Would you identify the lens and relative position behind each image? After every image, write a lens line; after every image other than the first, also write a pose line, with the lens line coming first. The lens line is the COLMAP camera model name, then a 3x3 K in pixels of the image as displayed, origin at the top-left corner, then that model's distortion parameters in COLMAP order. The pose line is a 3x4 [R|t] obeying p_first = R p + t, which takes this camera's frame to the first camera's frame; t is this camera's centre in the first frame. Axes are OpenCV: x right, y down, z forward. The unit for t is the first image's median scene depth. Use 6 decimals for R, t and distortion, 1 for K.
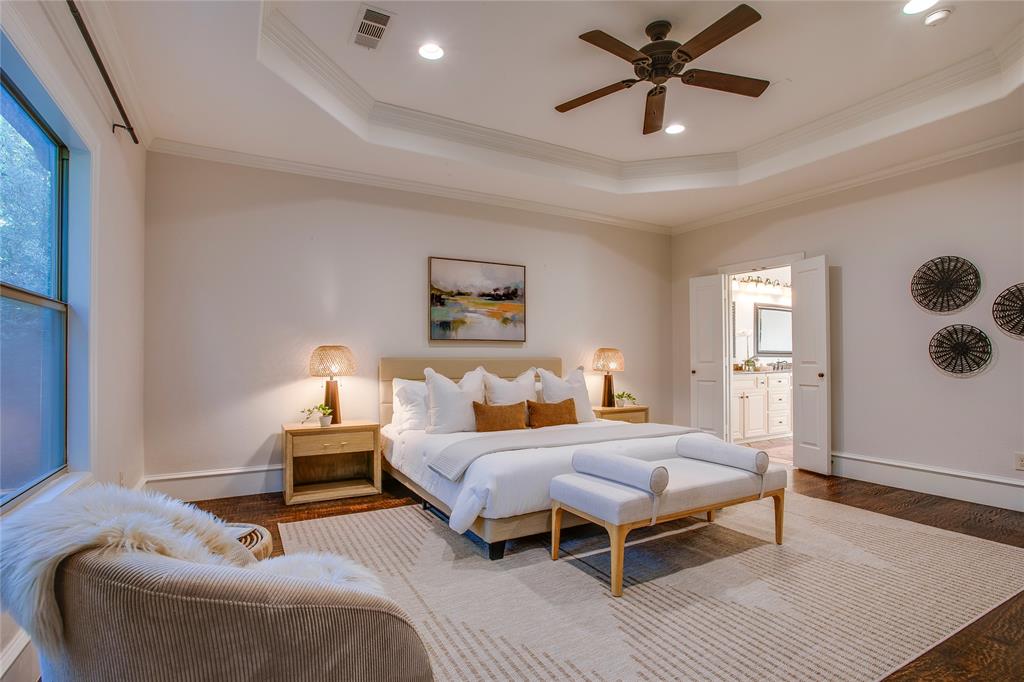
lens RADIAL K [[502.3, 0, 514.3], [0, 502.3, 357.7], [0, 0, 1]] dist [-0.022336, 0.000108]
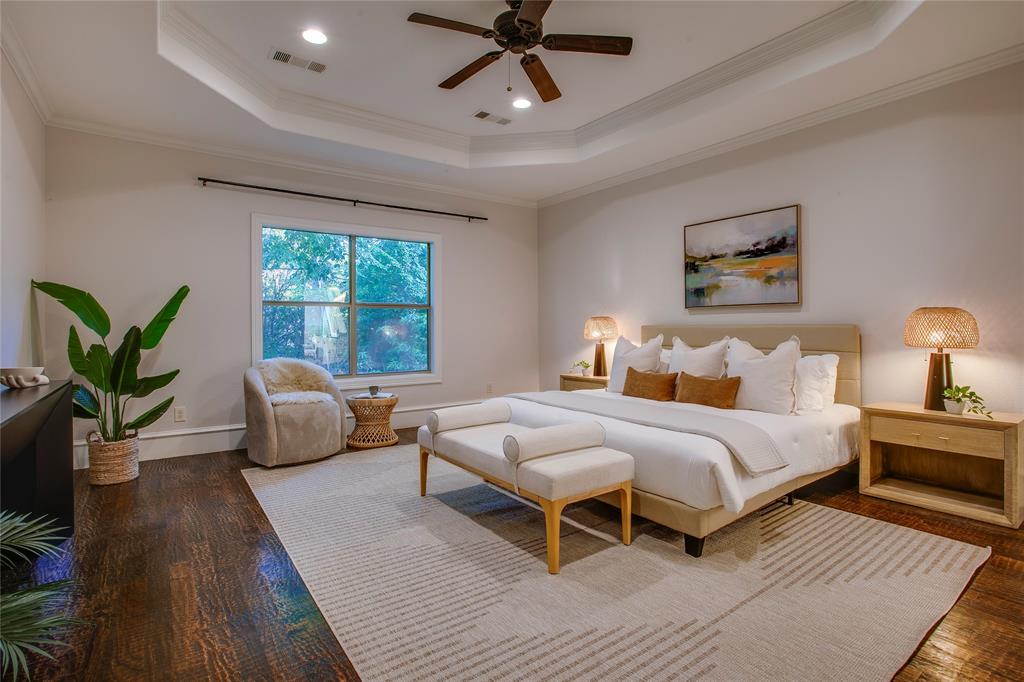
lens RADIAL K [[495.7, 0, 512.8], [0, 495.7, 332.9], [0, 0, 1]] dist [-0.039251, 0.018172]
pose [[0.115409, 0.011329, -0.993253, 0.755242], [0.003122, 0.999926, 0.011768, 0.002453], [0.993313, -0.004459, 0.115365, 0.513938]]
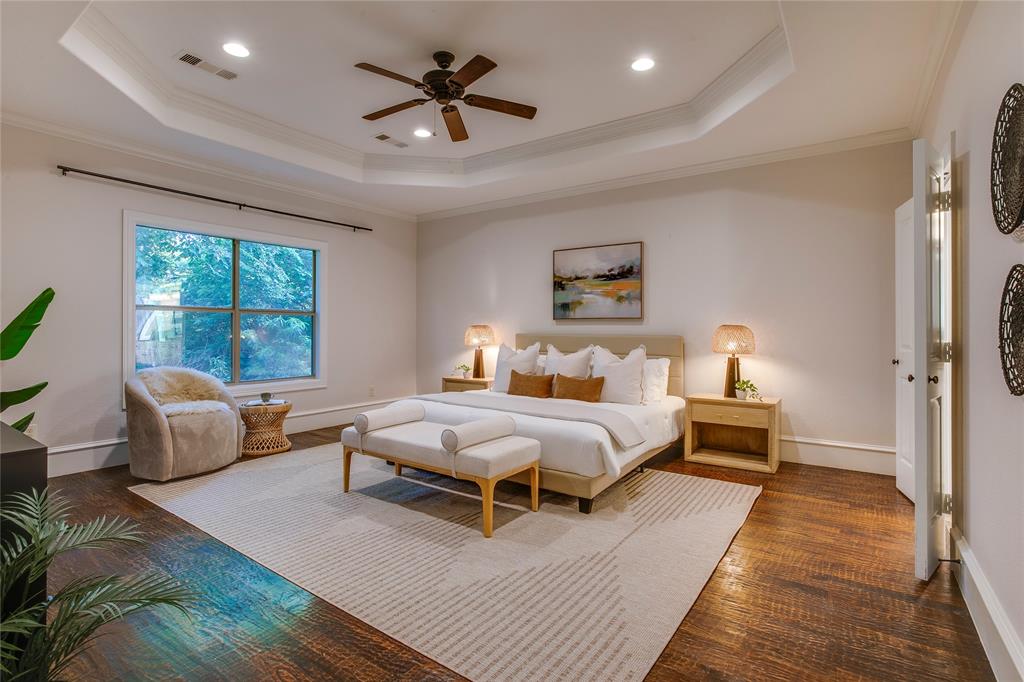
lens RADIAL K [[495.7, 0, 517.9], [0, 495.7, 333.3], [0, 0, 1]] dist [-0.039251, 0.018172]
pose [[0.433507, 0.011542, -0.901076, 0.837819], [-0.006772, 0.999931, 0.009551, -0.012011], [0.901125, 0.001962, 0.433555, 0.386499]]
